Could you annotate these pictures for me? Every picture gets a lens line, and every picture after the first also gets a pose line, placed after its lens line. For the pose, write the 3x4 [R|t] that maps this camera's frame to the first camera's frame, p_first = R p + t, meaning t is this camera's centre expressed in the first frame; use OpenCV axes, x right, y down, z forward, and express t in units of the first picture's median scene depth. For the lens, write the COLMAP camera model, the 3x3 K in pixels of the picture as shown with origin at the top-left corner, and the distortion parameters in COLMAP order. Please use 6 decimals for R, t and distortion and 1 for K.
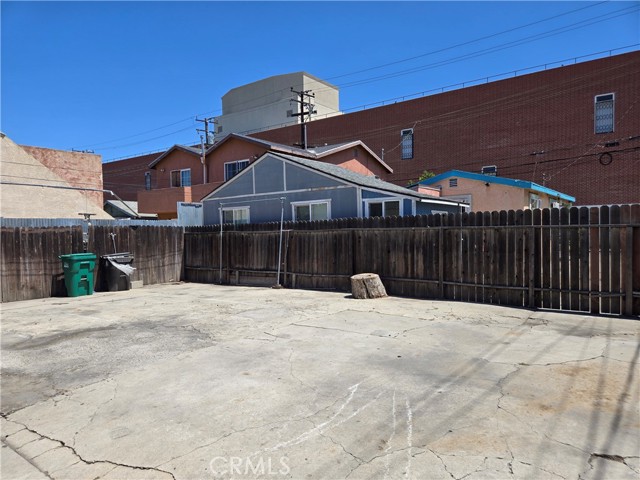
lens RADIAL K [[429.1, 0, 320.3], [0, 429.1, 240.6], [0, 0, 1]] dist [0.046493, -0.004817]
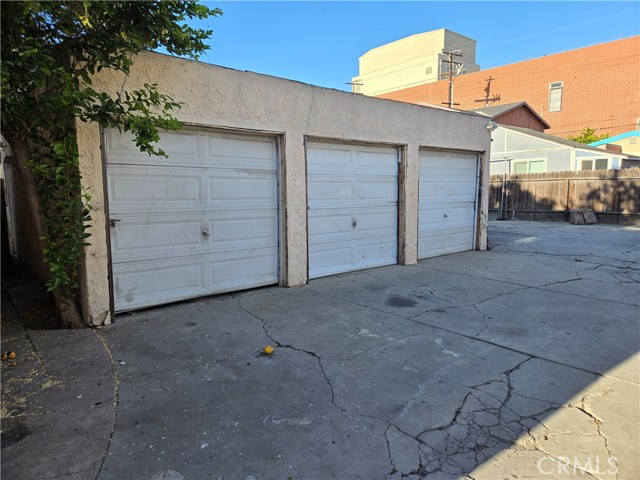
lens RADIAL K [[429.1, 0, 320.4], [0, 429.1, 239.1], [0, 0, 1]] dist [0.046493, -0.004817]
pose [[0.980214, 0.025299, -0.196316, -0.446052], [-0.003240, 0.993716, 0.111883, 0.013499], [0.197913, -0.109033, 0.974137, -0.618235]]
